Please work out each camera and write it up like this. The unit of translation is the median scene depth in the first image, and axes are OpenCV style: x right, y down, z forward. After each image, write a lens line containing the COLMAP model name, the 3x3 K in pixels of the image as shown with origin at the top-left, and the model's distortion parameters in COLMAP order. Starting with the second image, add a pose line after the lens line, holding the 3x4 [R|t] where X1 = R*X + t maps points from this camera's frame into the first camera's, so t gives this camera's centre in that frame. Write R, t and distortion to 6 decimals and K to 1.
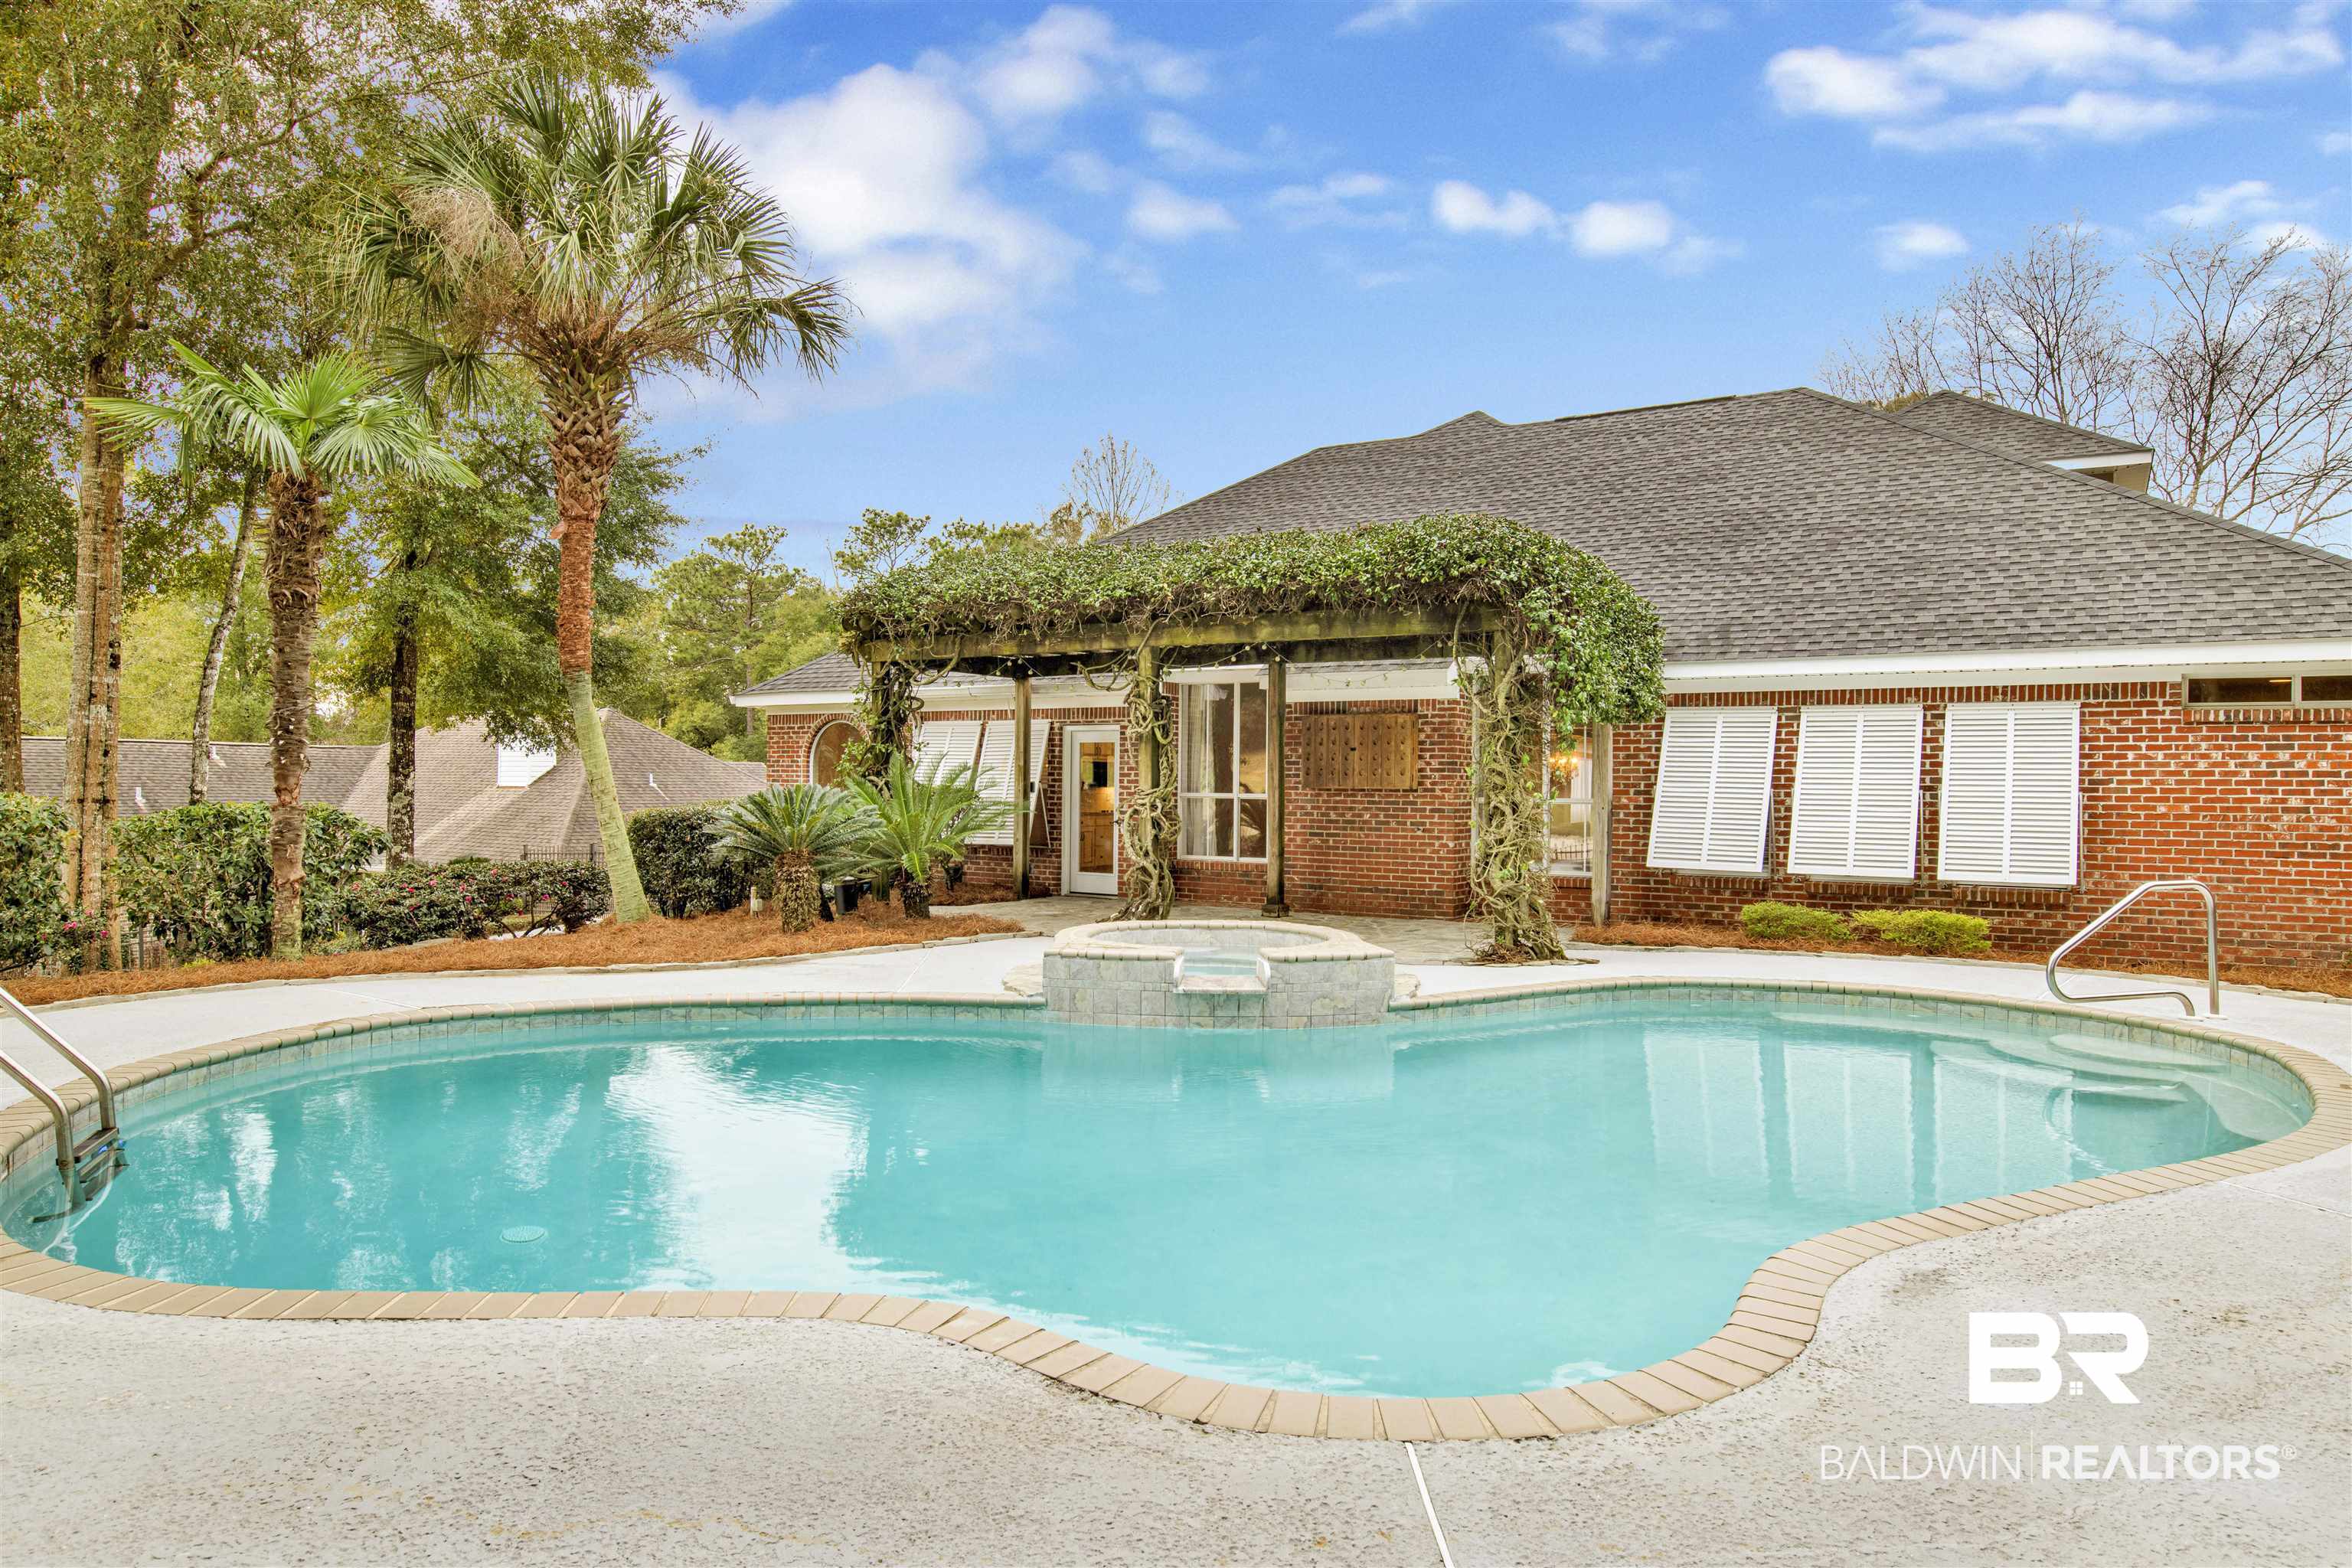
lens RADIAL K [[1412.3, 0, 1176.0], [0, 1412.3, 784.0], [0, 0, 1]] dist [-0.061167, 0.002491]
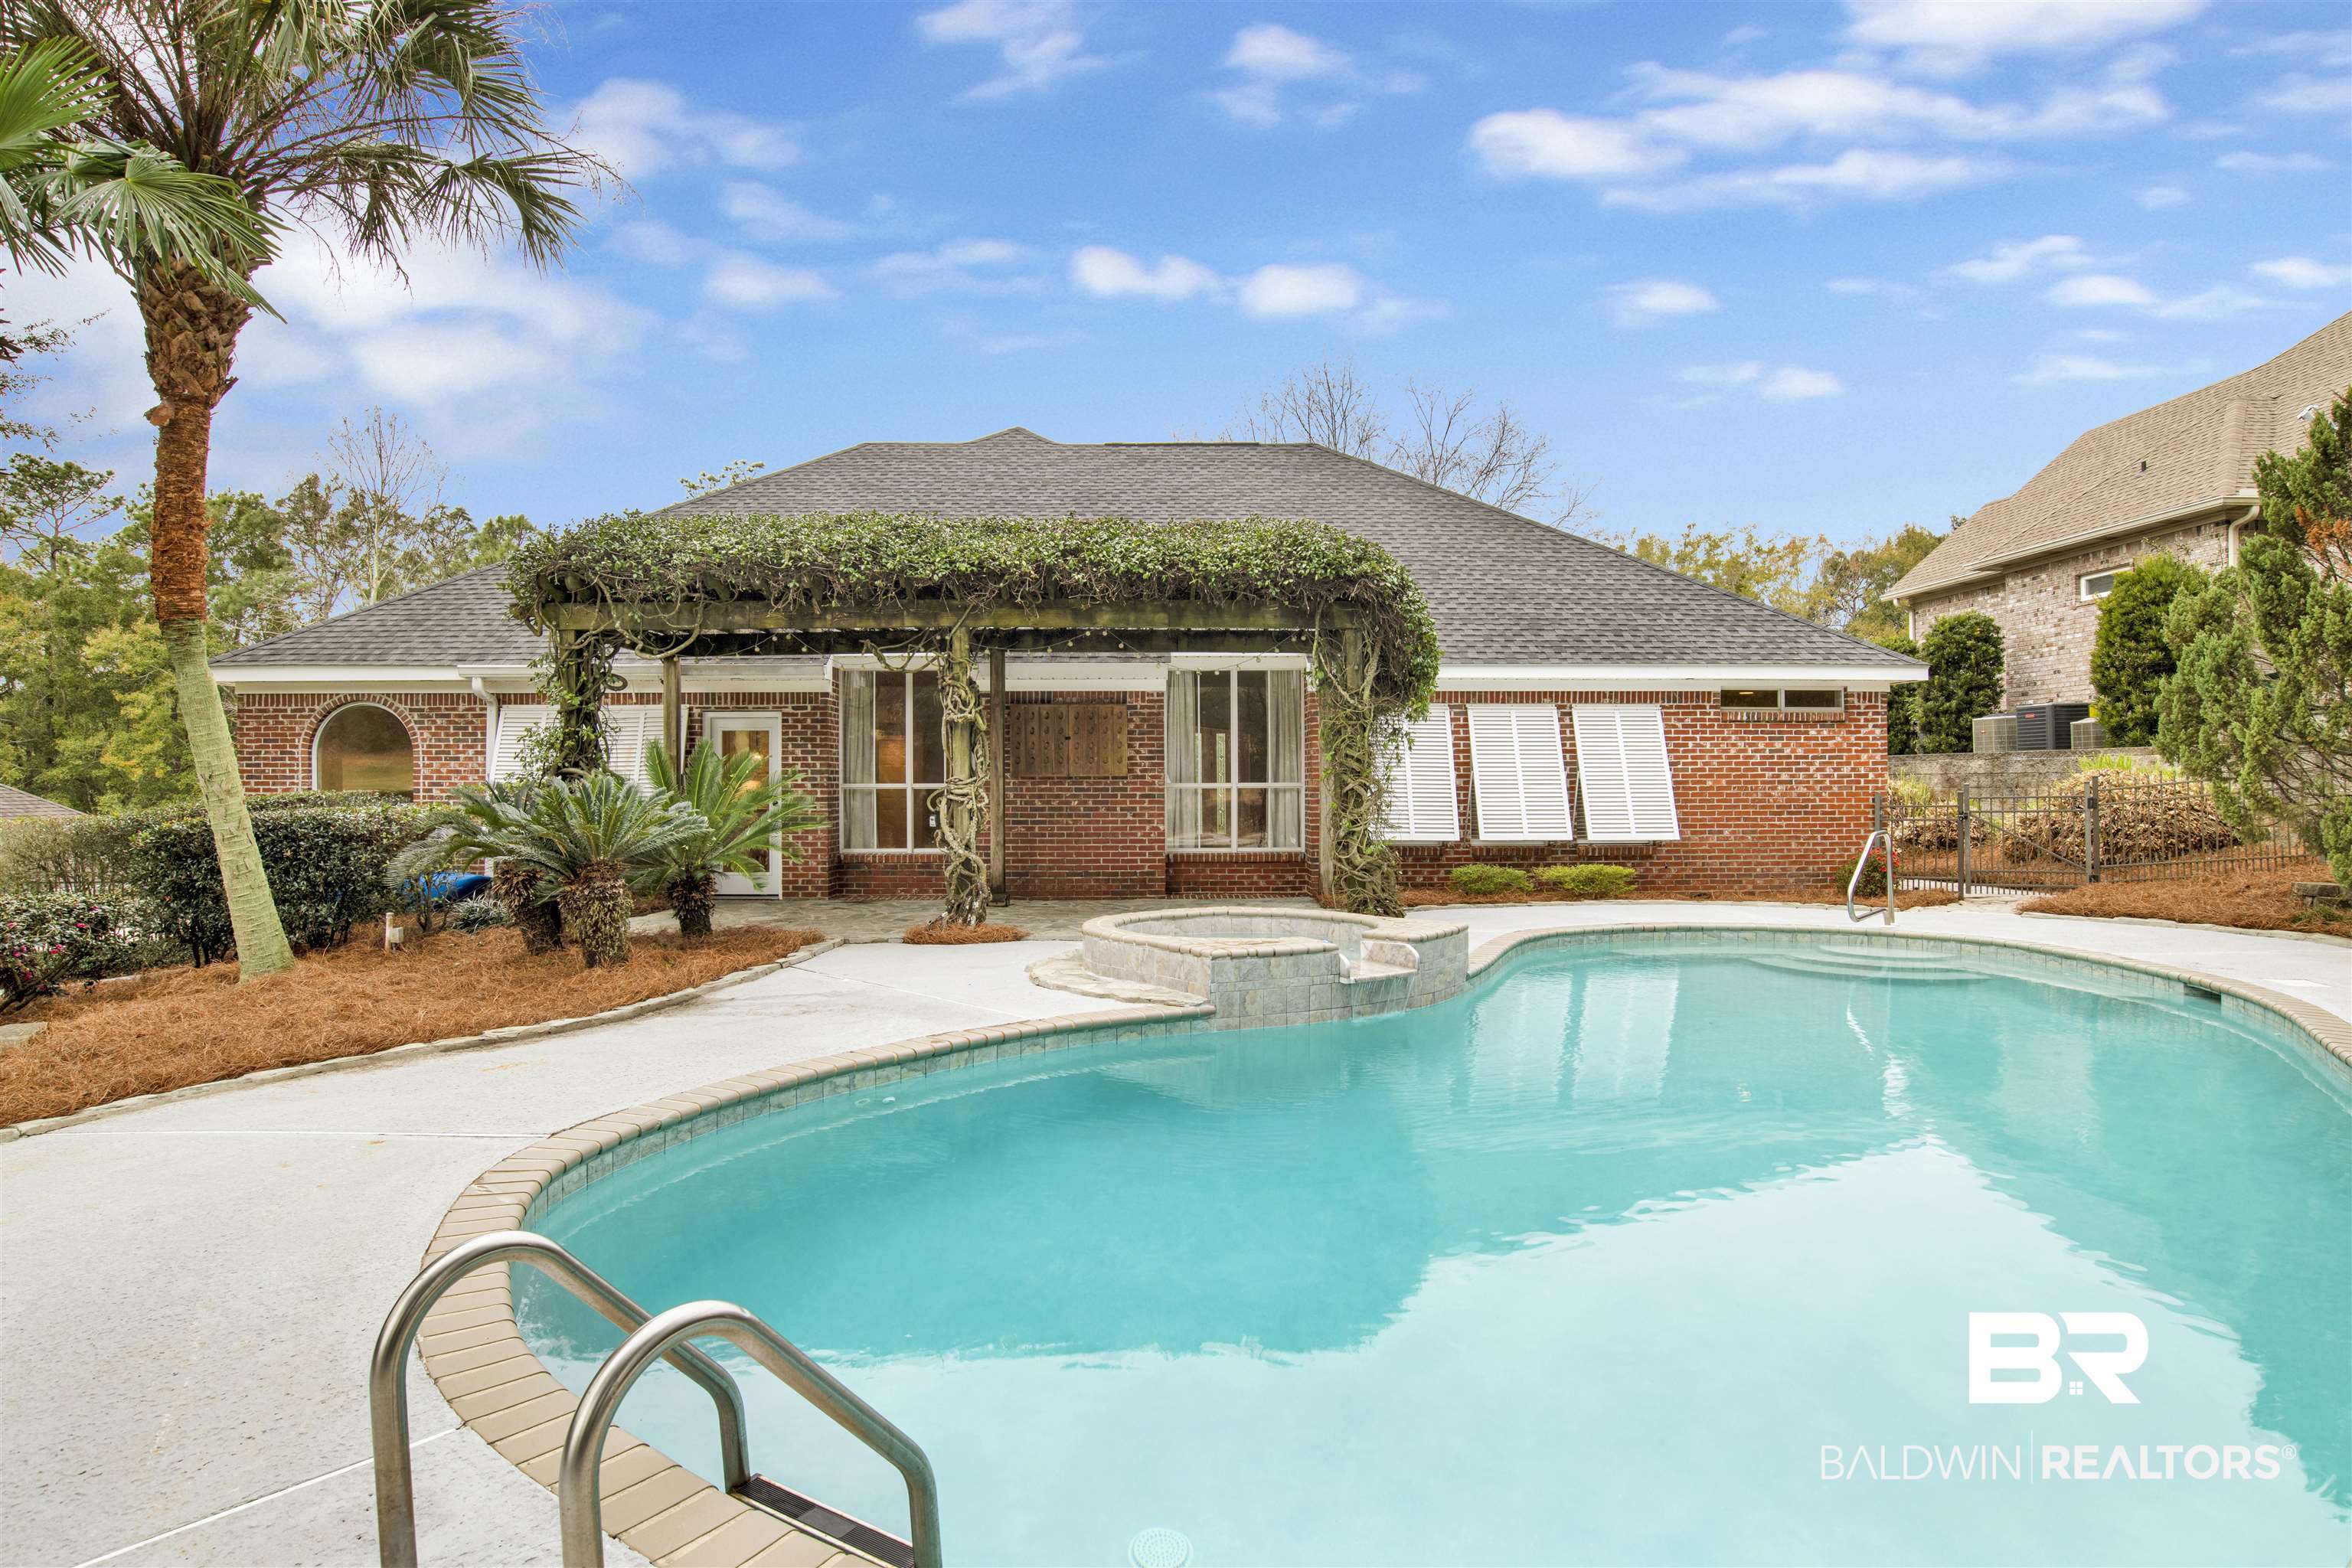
lens RADIAL K [[1250.9, 0, 1186.1], [0, 1250.9, 788.3], [0, 0, 1]] dist [-0.079685, 0.032355]
pose [[0.825226, -0.016880, 0.564551, -0.381885], [0.011412, 0.999848, 0.013214, 0.001011], [-0.564688, -0.004462, 0.825293, 0.238268]]
